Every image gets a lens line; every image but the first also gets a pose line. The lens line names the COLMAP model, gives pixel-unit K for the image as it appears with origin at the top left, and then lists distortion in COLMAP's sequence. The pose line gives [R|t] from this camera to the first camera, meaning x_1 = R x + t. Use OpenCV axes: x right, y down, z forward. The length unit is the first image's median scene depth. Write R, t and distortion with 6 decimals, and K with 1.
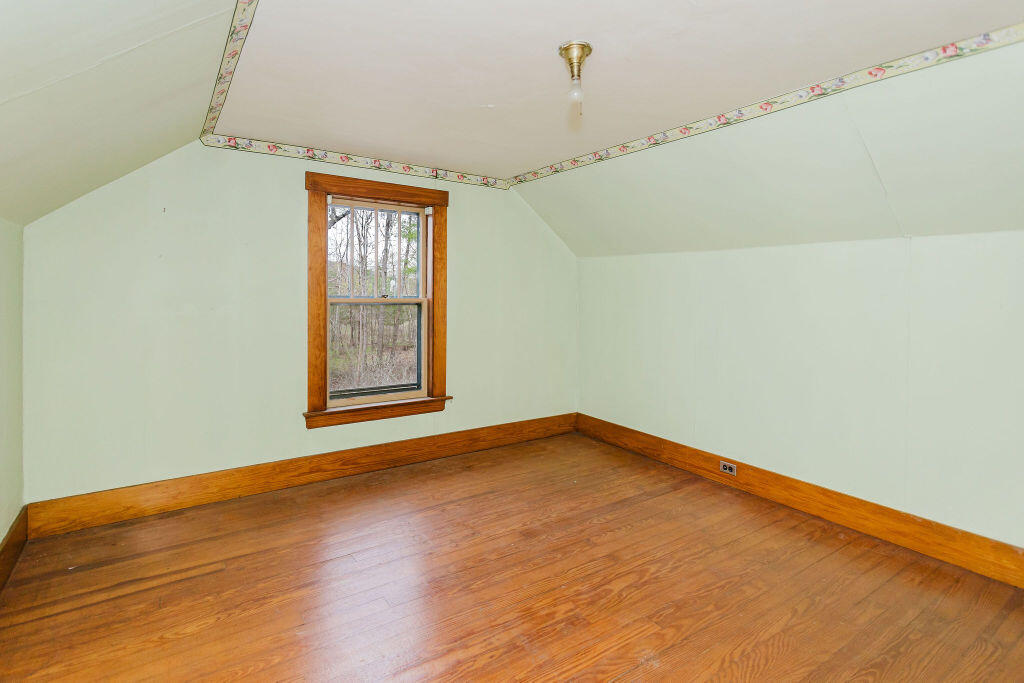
lens RADIAL K [[504.0, 0, 512.9], [0, 504.0, 333.1], [0, 0, 1]] dist [0.002013, 0.001177]
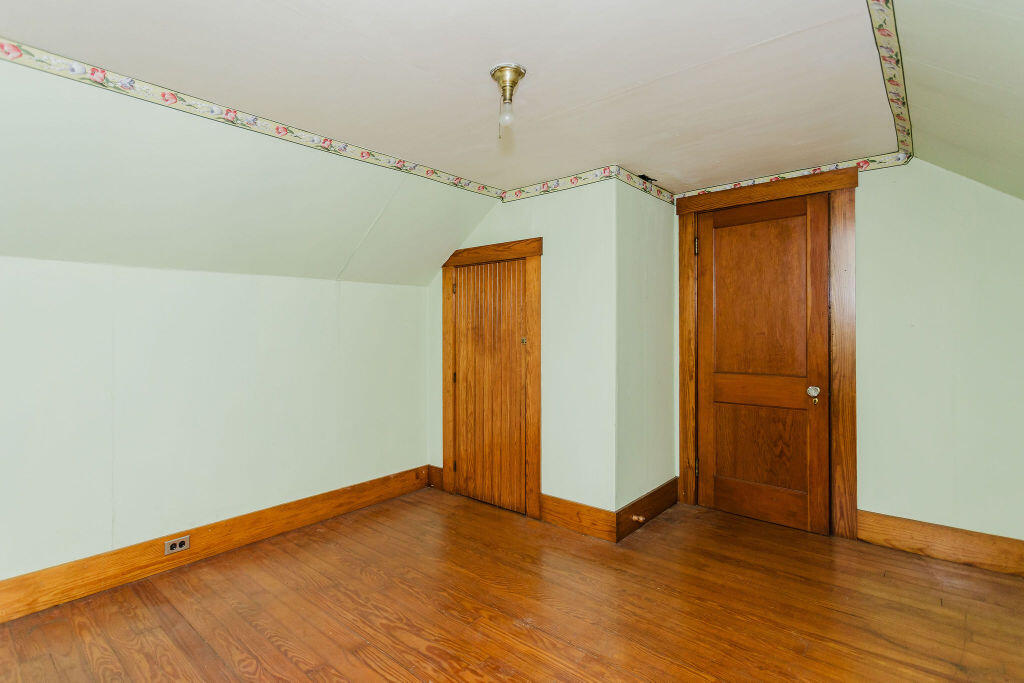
lens RADIAL K [[504.0, 0, 516.7], [0, 504.0, 343.0], [0, 0, 1]] dist [0.002013, 0.001177]
pose [[-0.261291, -0.042752, 0.964313, -0.567766], [0.083081, 0.994315, 0.066594, -0.063112], [-0.961678, 0.097517, -0.256254, 0.841667]]
